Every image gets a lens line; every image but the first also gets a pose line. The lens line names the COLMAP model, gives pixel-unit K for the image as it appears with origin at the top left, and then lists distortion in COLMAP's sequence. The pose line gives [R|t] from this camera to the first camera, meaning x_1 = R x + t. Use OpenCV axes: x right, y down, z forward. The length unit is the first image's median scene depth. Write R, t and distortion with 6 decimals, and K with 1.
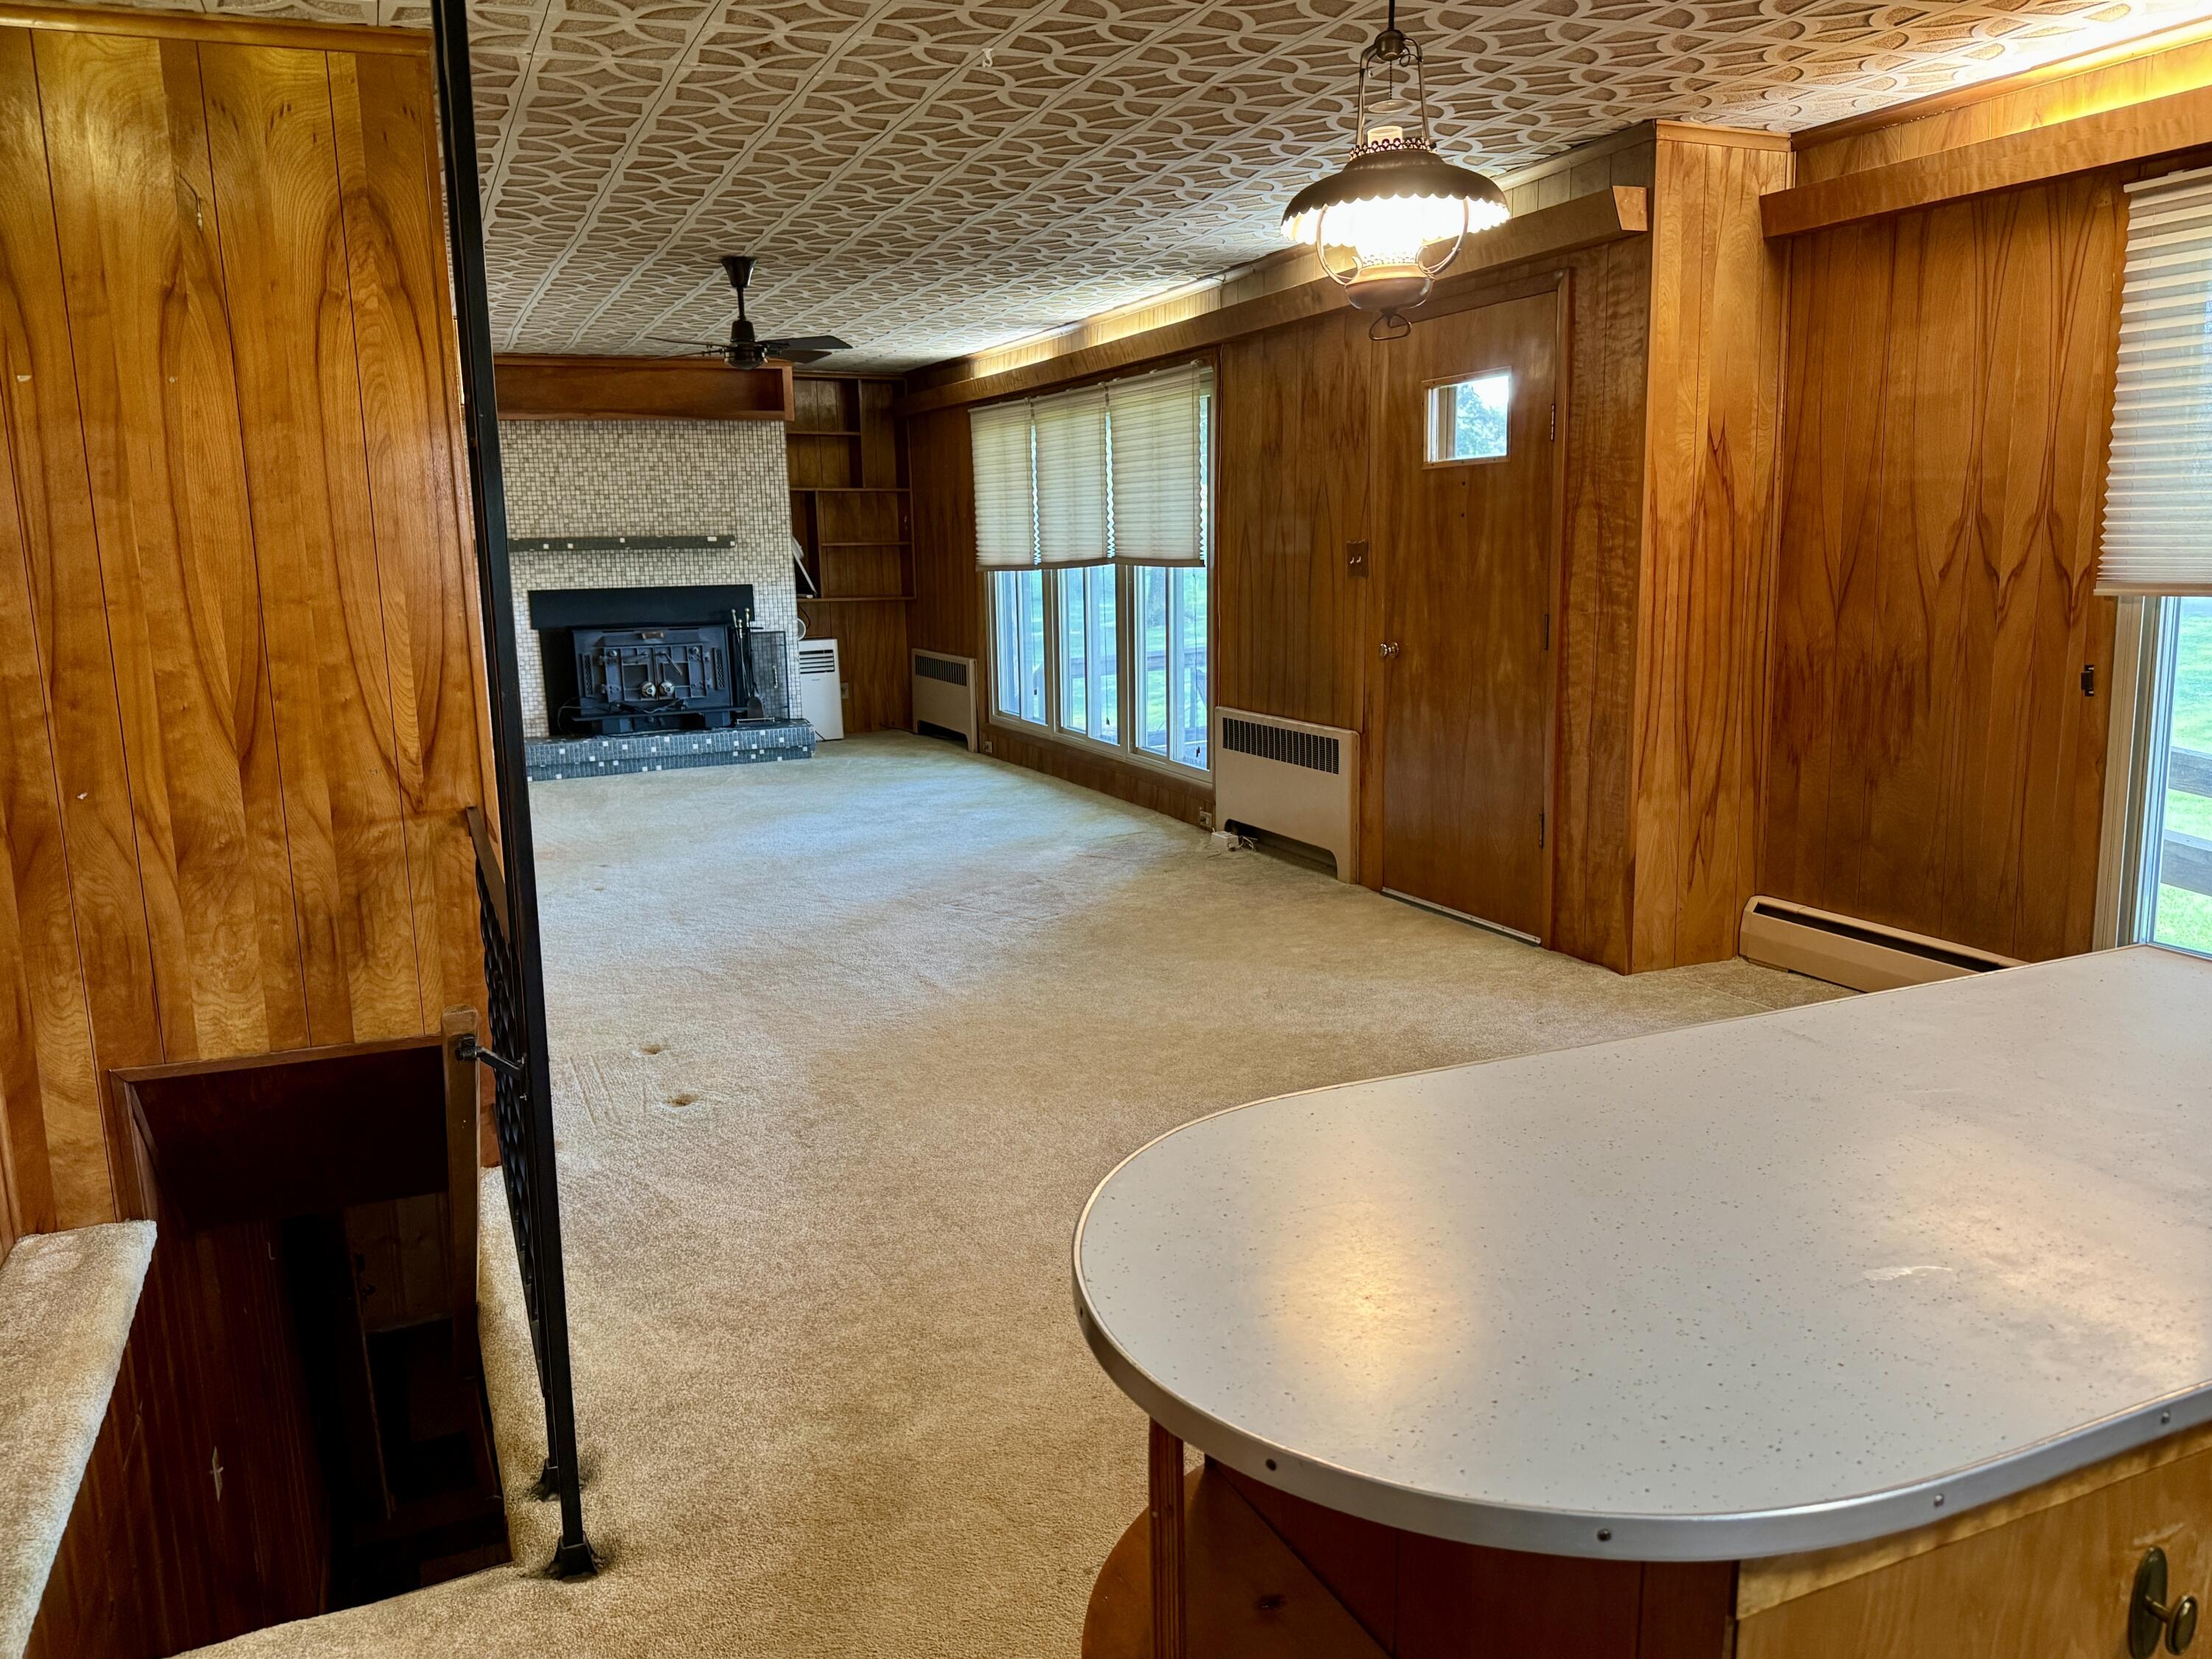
lens RADIAL K [[1663.4, 0, 1106.0], [0, 1663.4, 829.5], [0, 0, 1]] dist [0.093074, -0.103070]
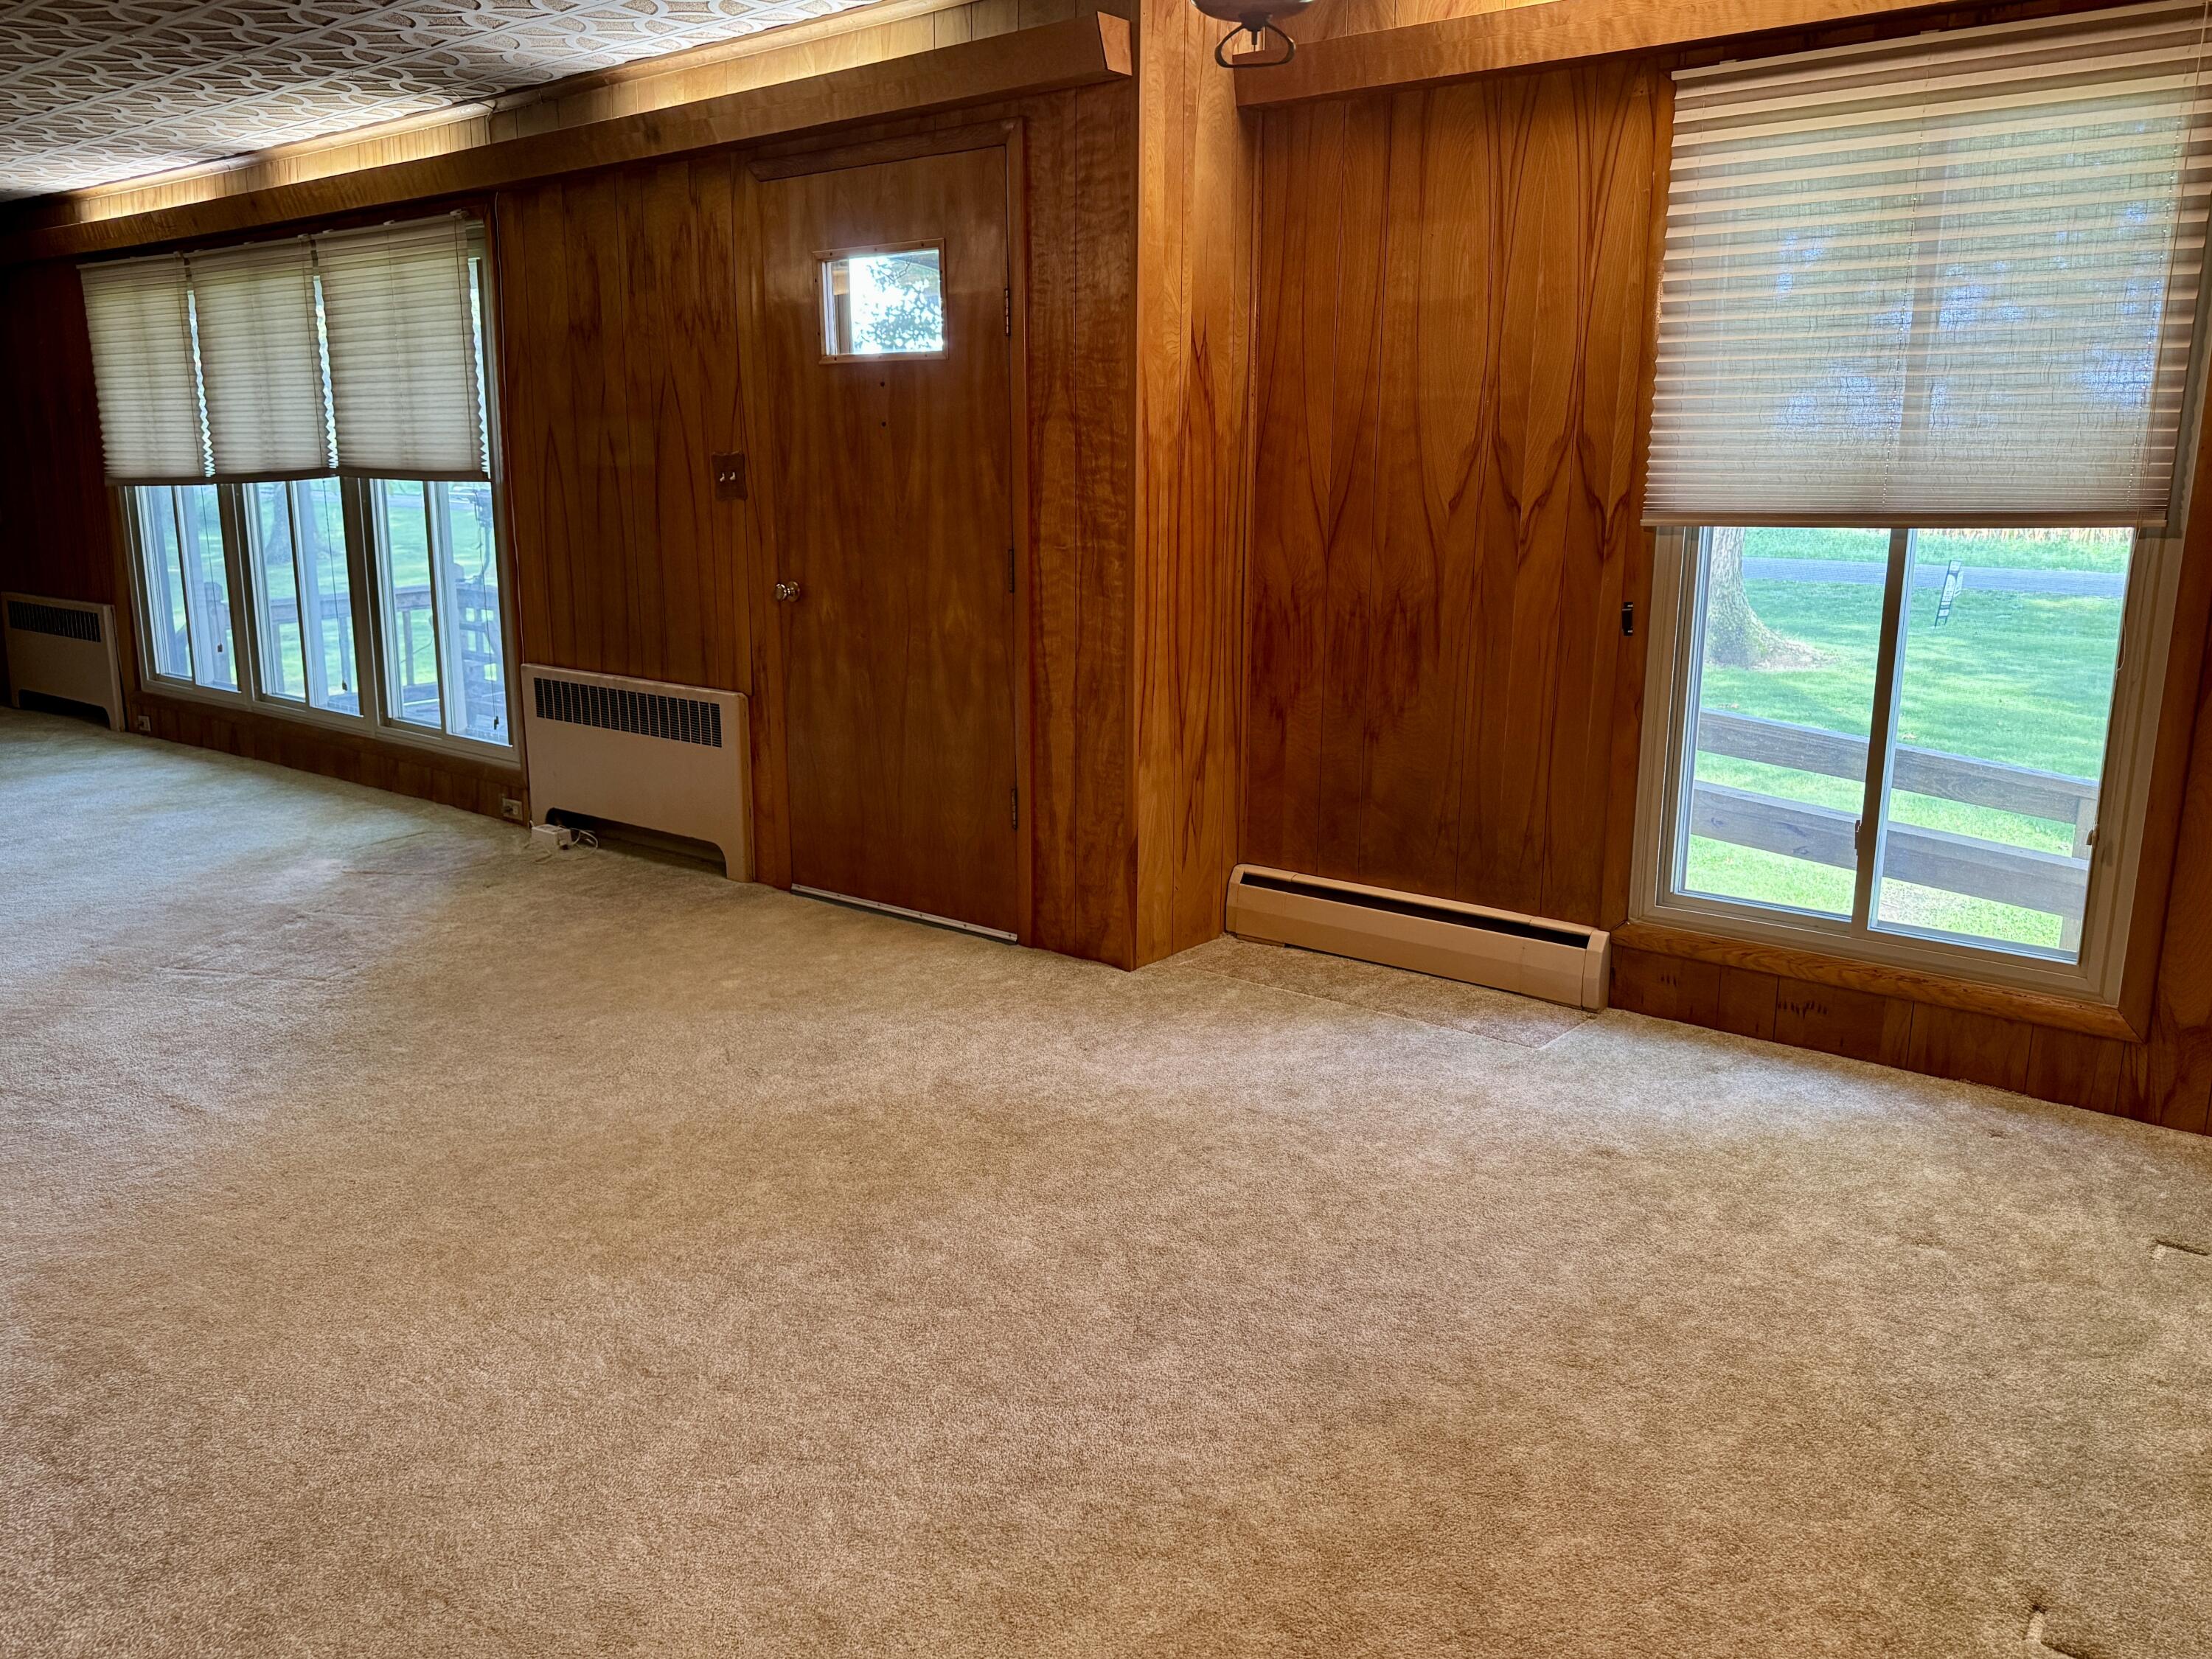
lens RADIAL K [[1653.6, 0, 1106.0], [0, 1653.6, 829.5], [0, 0, 1]] dist [0.109664, -0.171977]
pose [[0.881443, -0.078047, 0.465797, -0.076896], [0.060704, 0.996793, 0.052146, -0.025917], [-0.468373, -0.017688, 0.883354, 0.219046]]
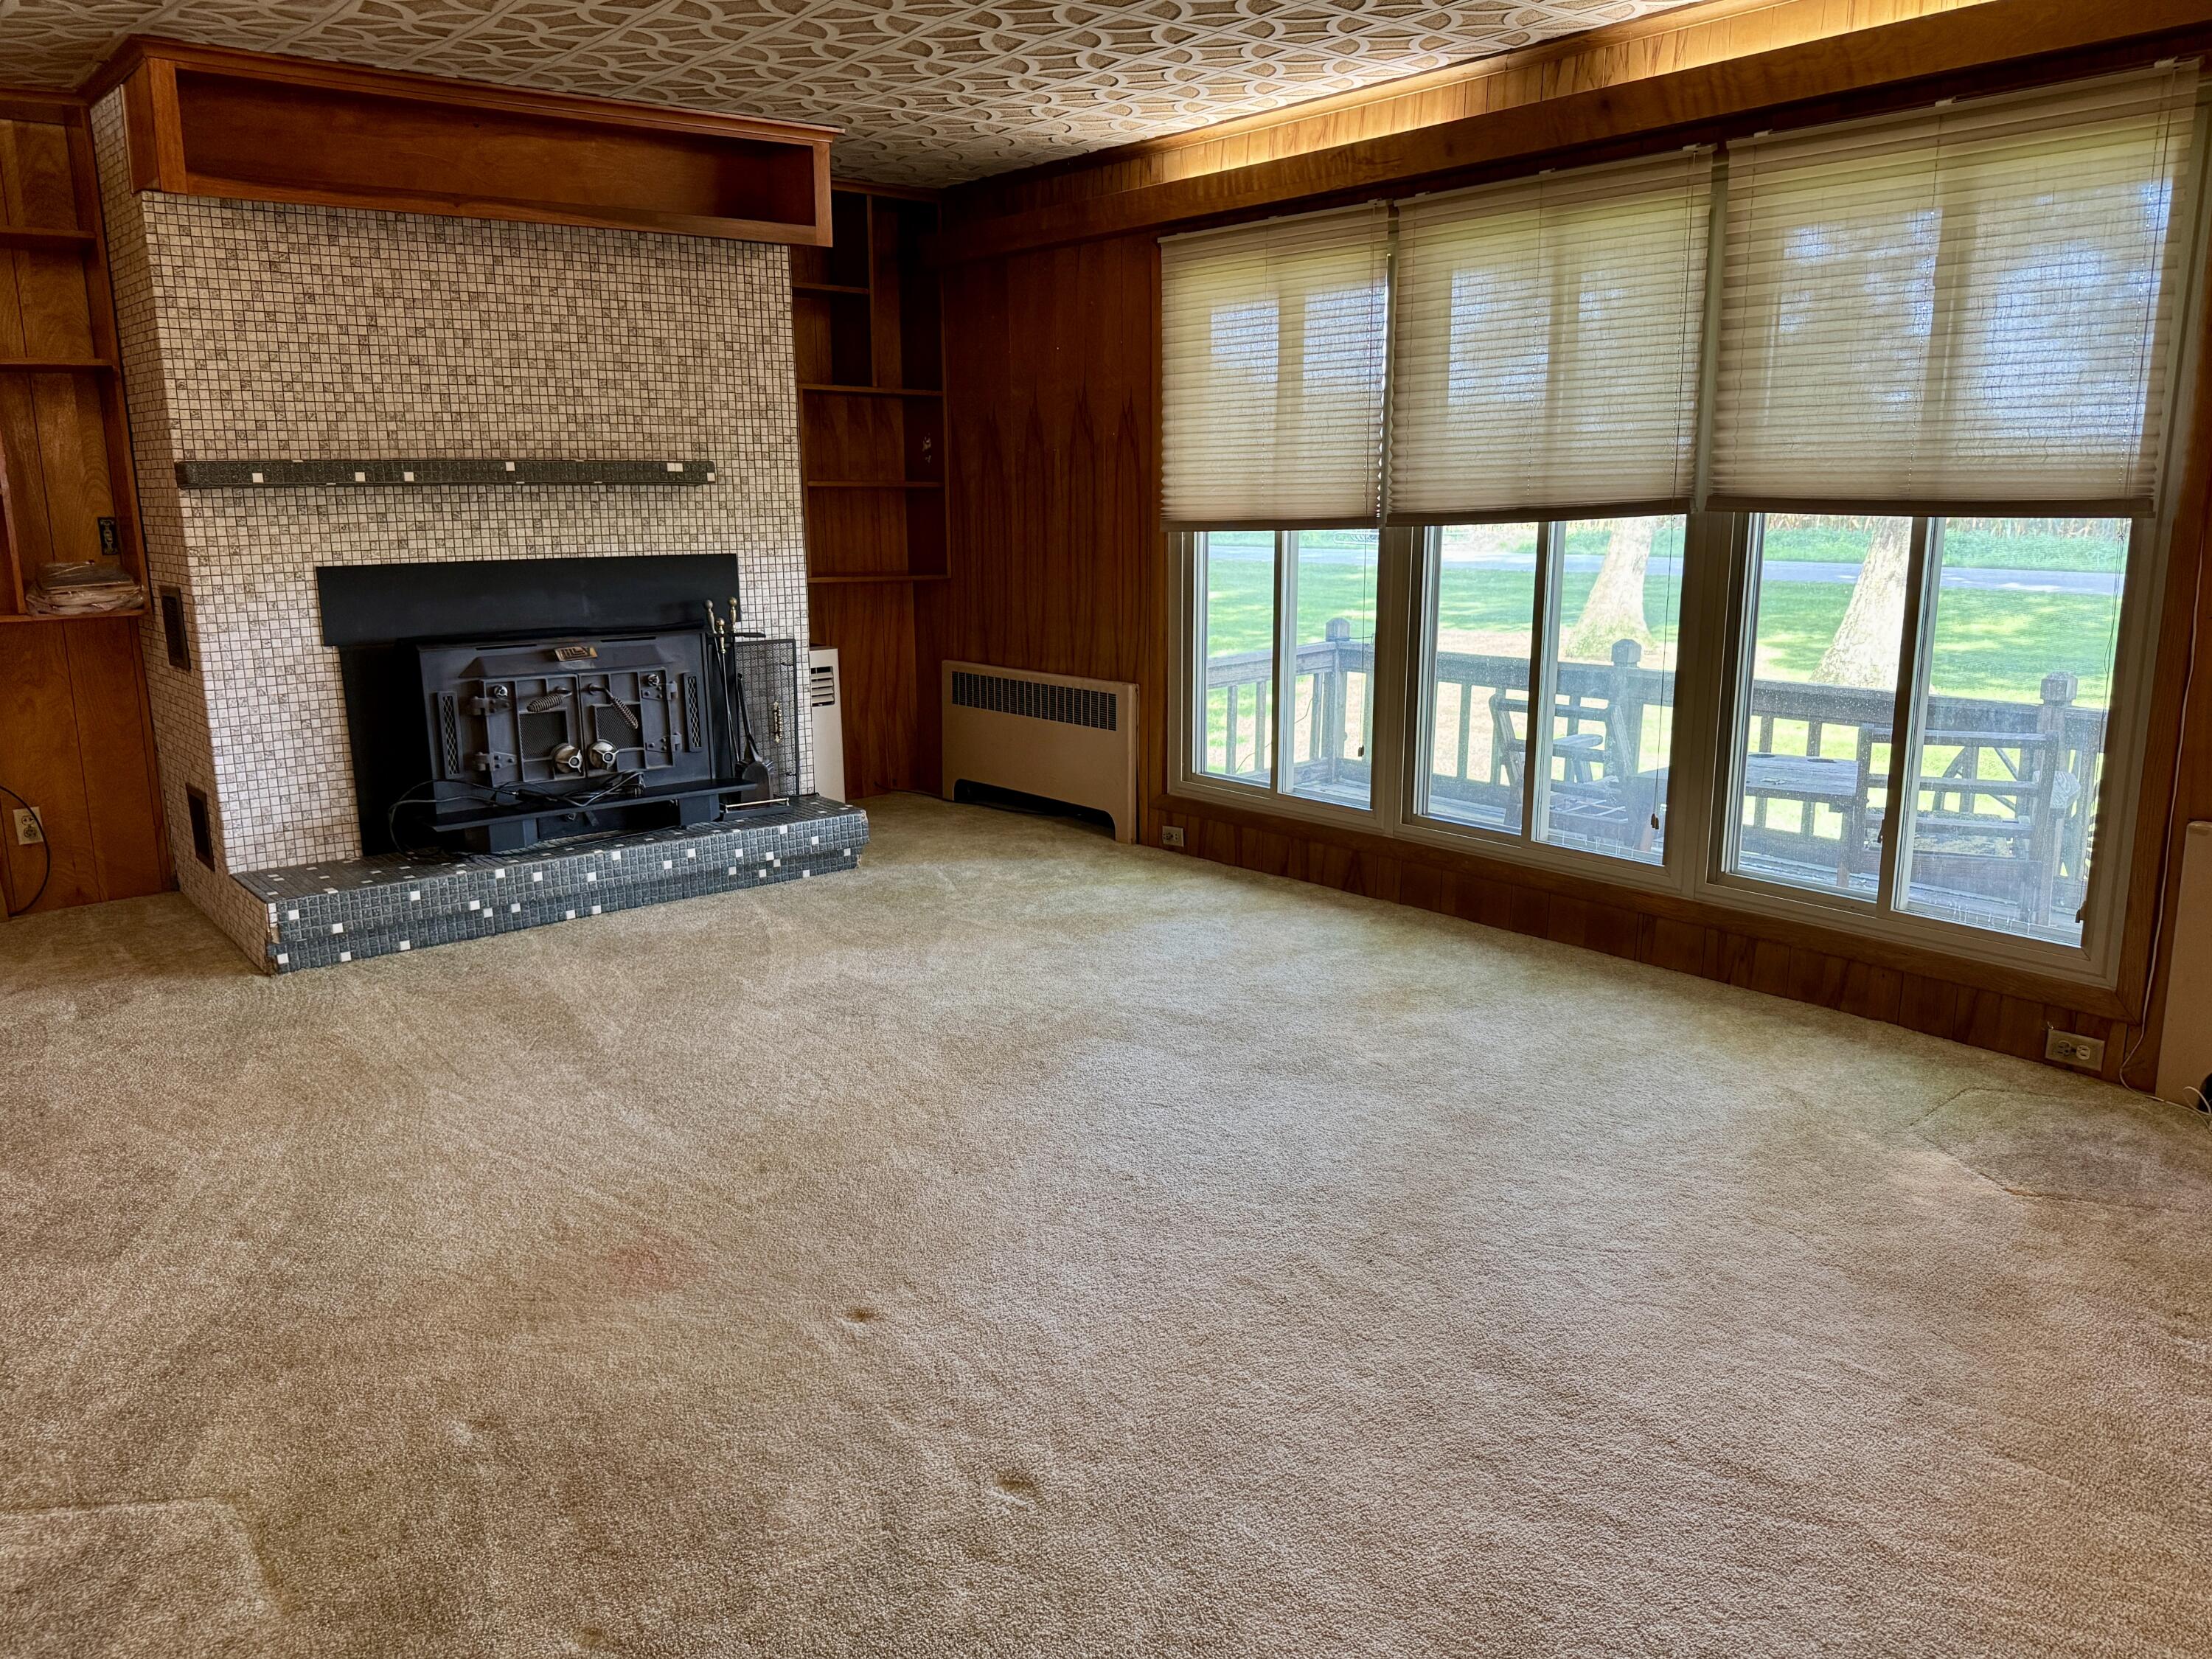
lens RADIAL K [[1701.1, 0, 1100.8], [0, 1701.1, 808.5], [0, 0, 1]] dist [0.064679, -0.076846]
pose [[0.966493, -0.037257, 0.253976, -0.411388], [0.035223, 0.999301, 0.012555, -0.114130], [-0.254266, -0.003188, 0.967129, 0.745099]]
